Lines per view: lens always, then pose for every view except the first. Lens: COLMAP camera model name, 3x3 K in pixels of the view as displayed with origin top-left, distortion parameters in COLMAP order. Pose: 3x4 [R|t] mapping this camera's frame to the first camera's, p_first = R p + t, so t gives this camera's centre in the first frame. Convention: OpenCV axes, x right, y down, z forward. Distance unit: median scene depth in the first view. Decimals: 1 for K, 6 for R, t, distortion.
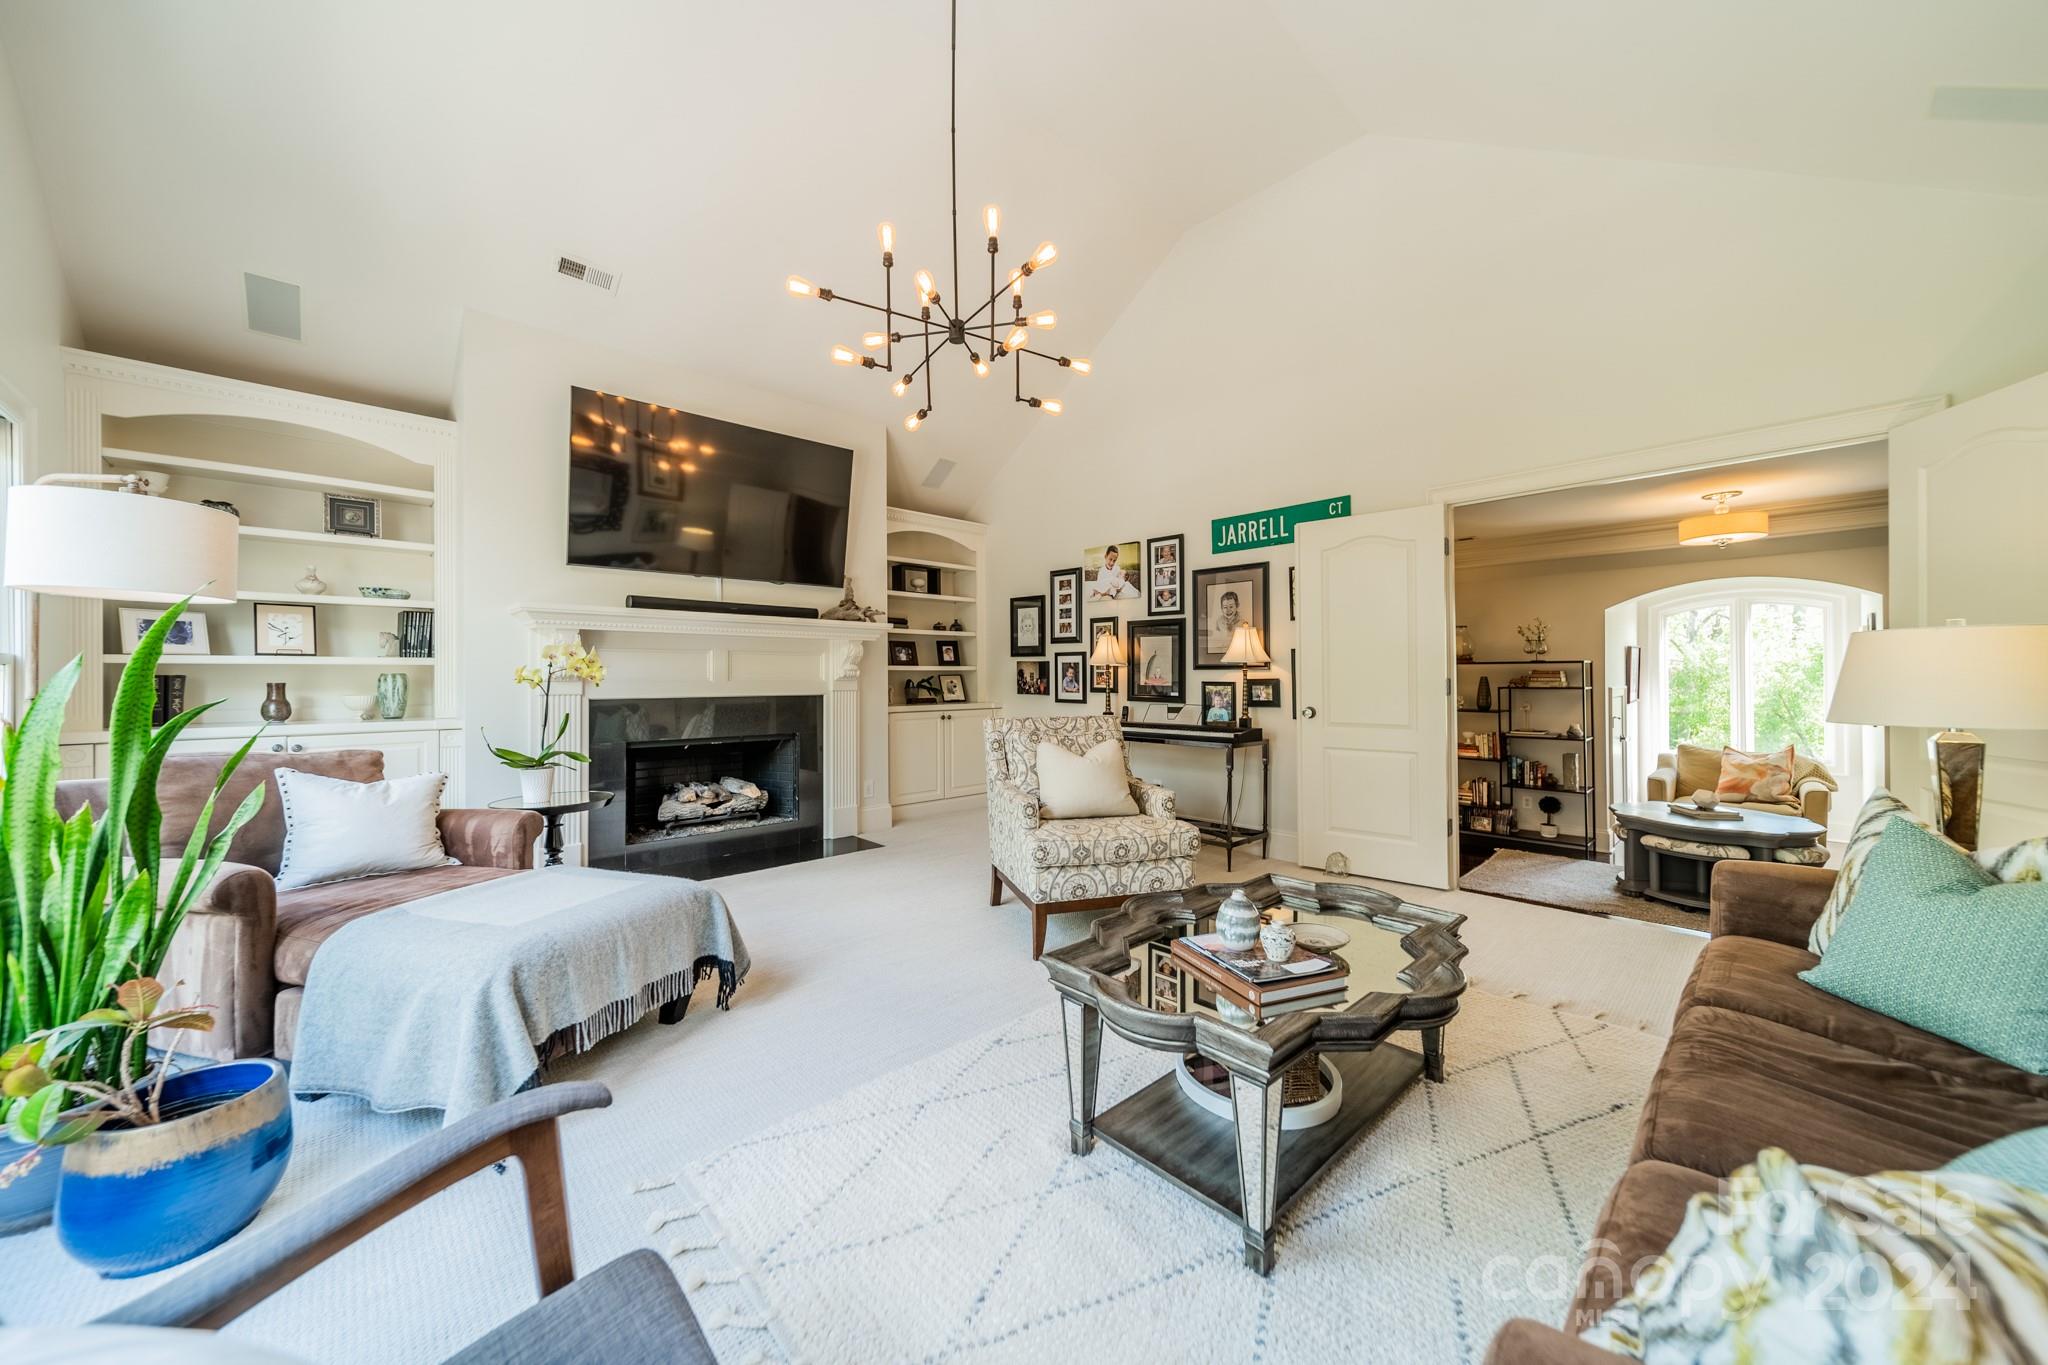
lens RADIAL K [[722.3, 0, 1020.2], [0, 722.3, 673.3], [0, 0, 1]] dist [0.007496, -0.000059]
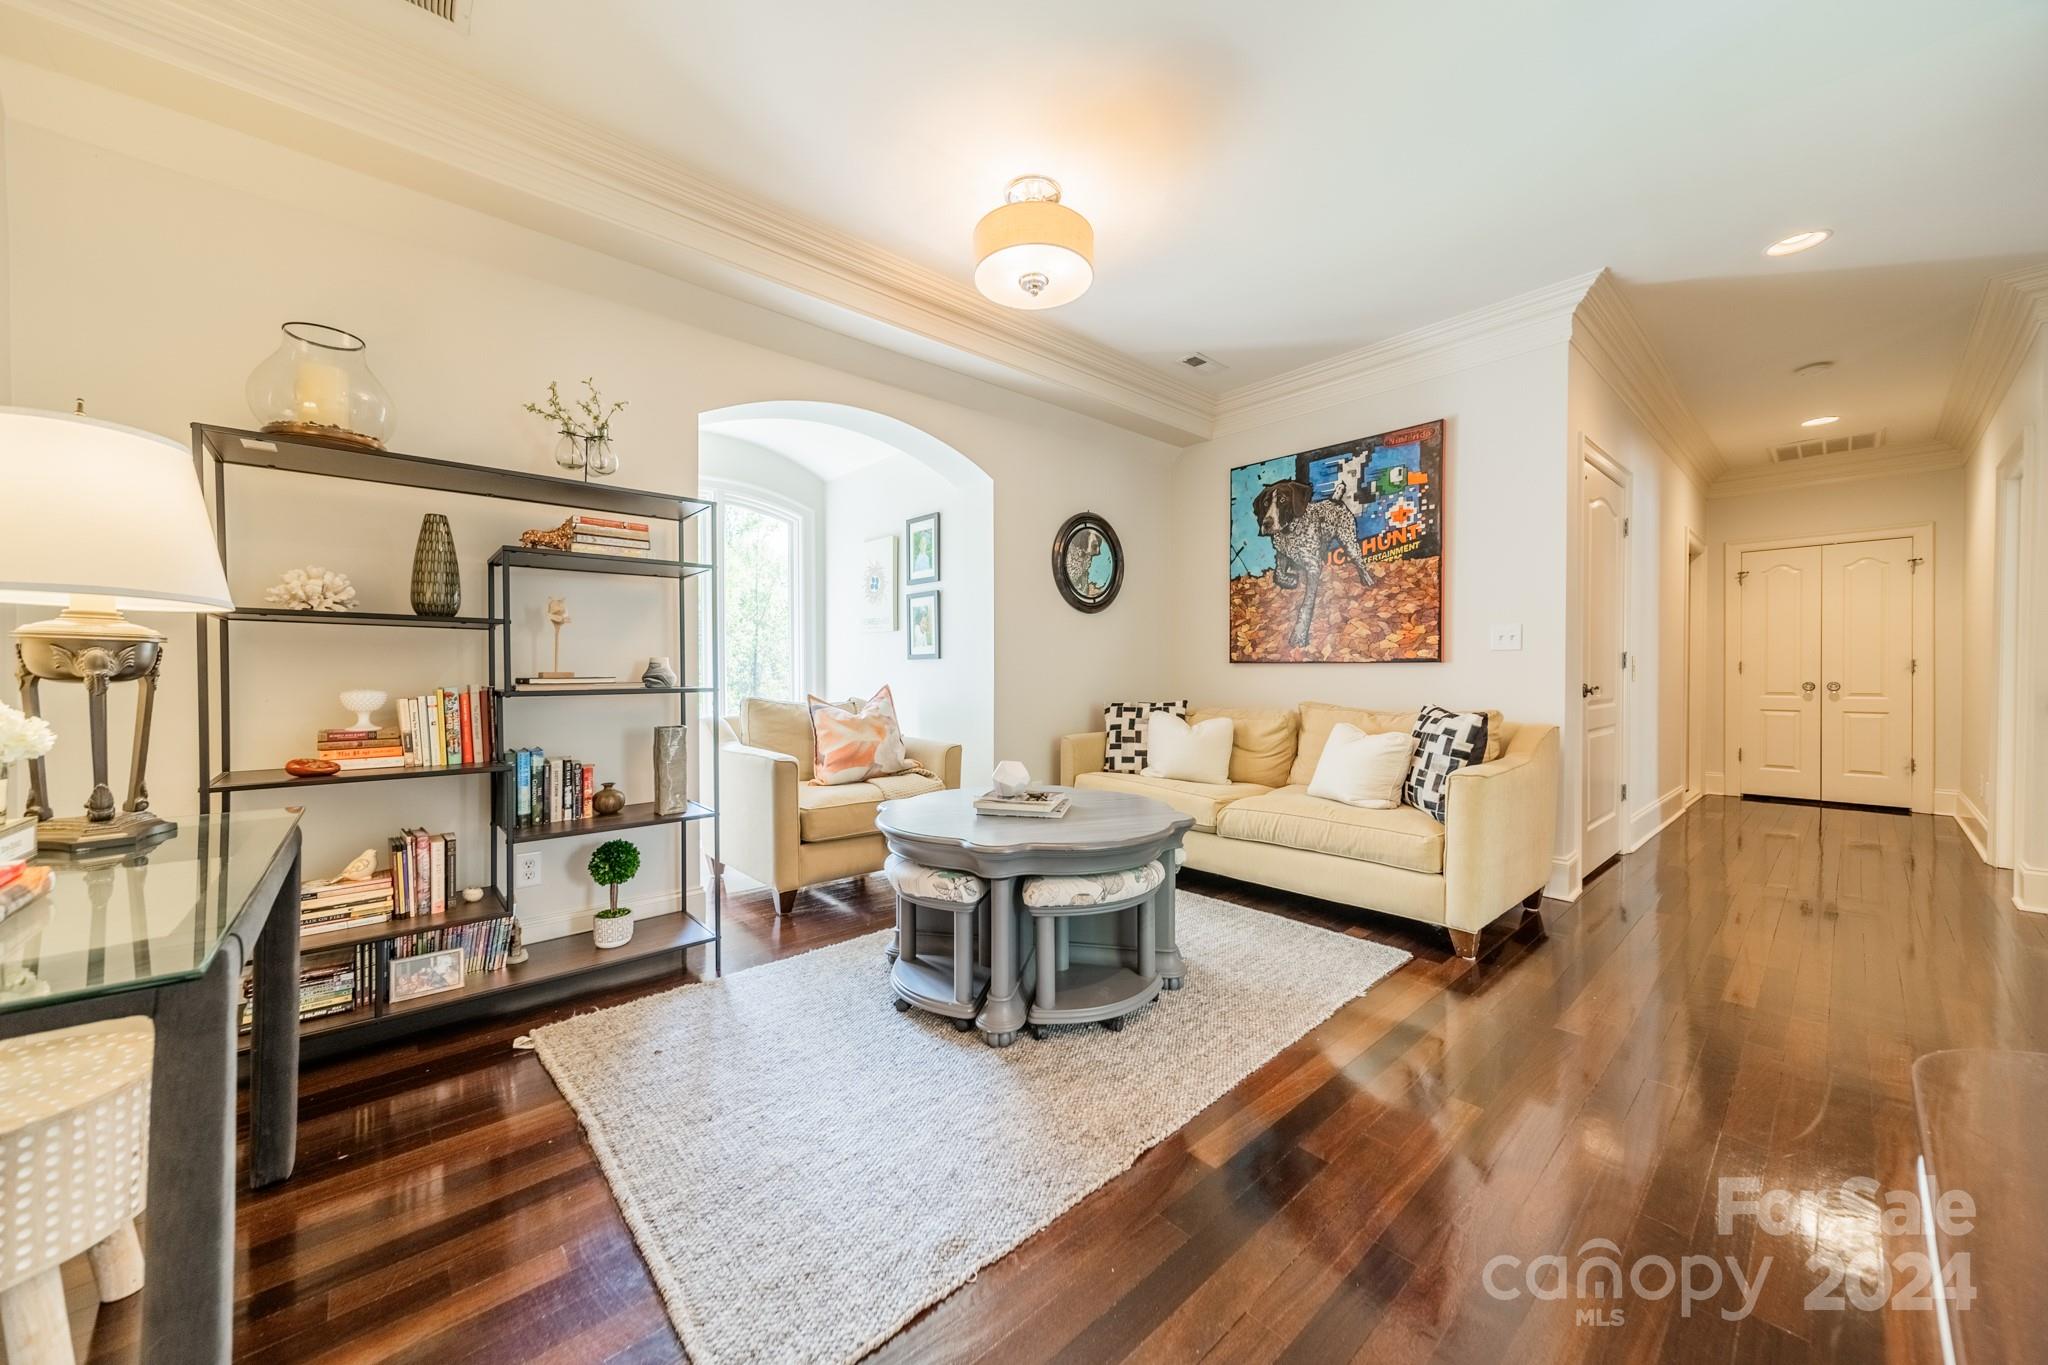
lens RADIAL K [[722.3, 0, 1020.1], [0, 722.3, 678.0], [0, 0, 1]] dist [0.007496, -0.000059]
pose [[0.023653, -0.002585, 0.999717, 0.335490], [-0.003053, 0.999992, 0.002658, 0.077904], [-0.999716, -0.003115, 0.023645, 0.757365]]
